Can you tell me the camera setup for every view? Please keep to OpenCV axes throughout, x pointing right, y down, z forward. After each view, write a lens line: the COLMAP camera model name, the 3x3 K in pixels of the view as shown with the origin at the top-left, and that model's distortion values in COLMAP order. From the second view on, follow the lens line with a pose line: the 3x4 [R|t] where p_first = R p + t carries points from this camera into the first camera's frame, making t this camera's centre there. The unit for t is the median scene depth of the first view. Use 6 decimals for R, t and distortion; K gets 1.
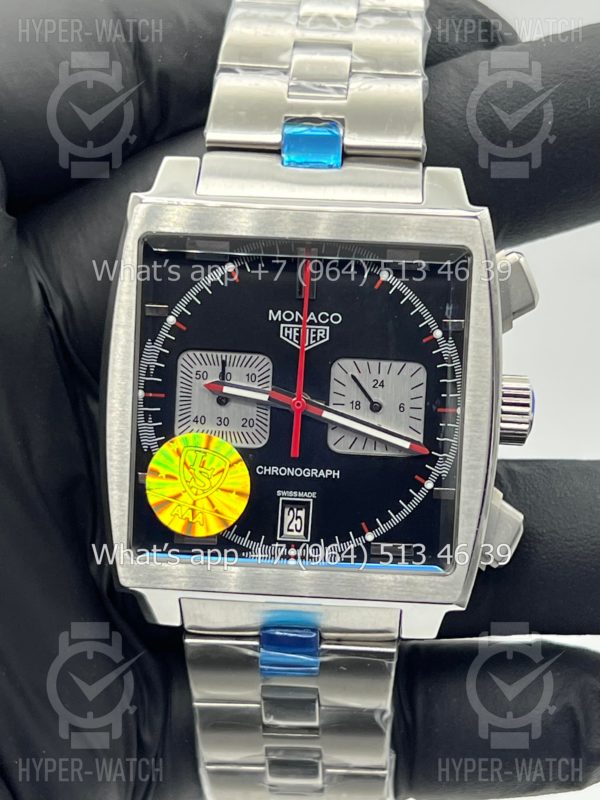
lens RADIAL K [[1796.2, 0, 300.1], [0, 1796.2, 457.6], [0, 0, 1]] dist [0.097525, -4.201209]
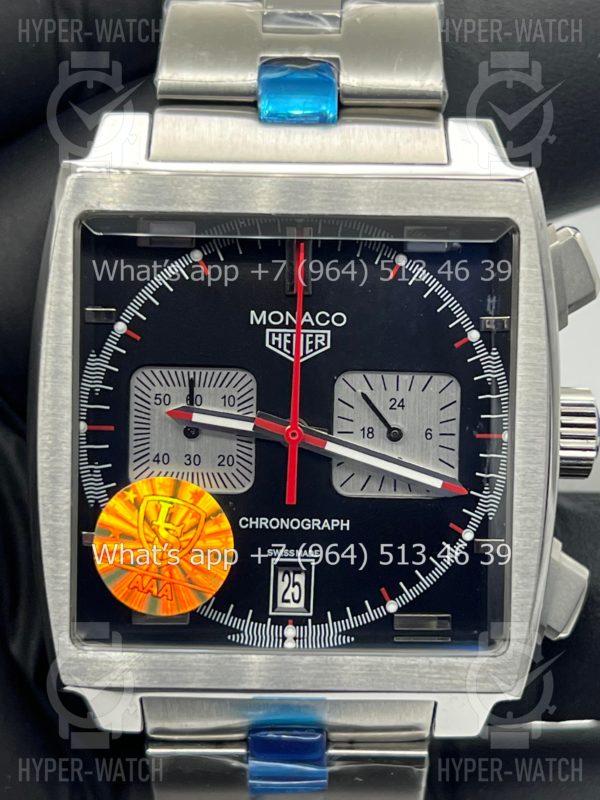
lens RADIAL K [[1804.0, 0, 300.0], [0, 1804.0, 400.0], [0, 0, 1]] dist [0.067802, 0.115901]
pose [[0.998312, -0.030378, 0.049500, -0.034962], [0.032272, 0.998760, -0.037920, -0.015169], [-0.048287, 0.039453, 0.998054, 0.242592]]
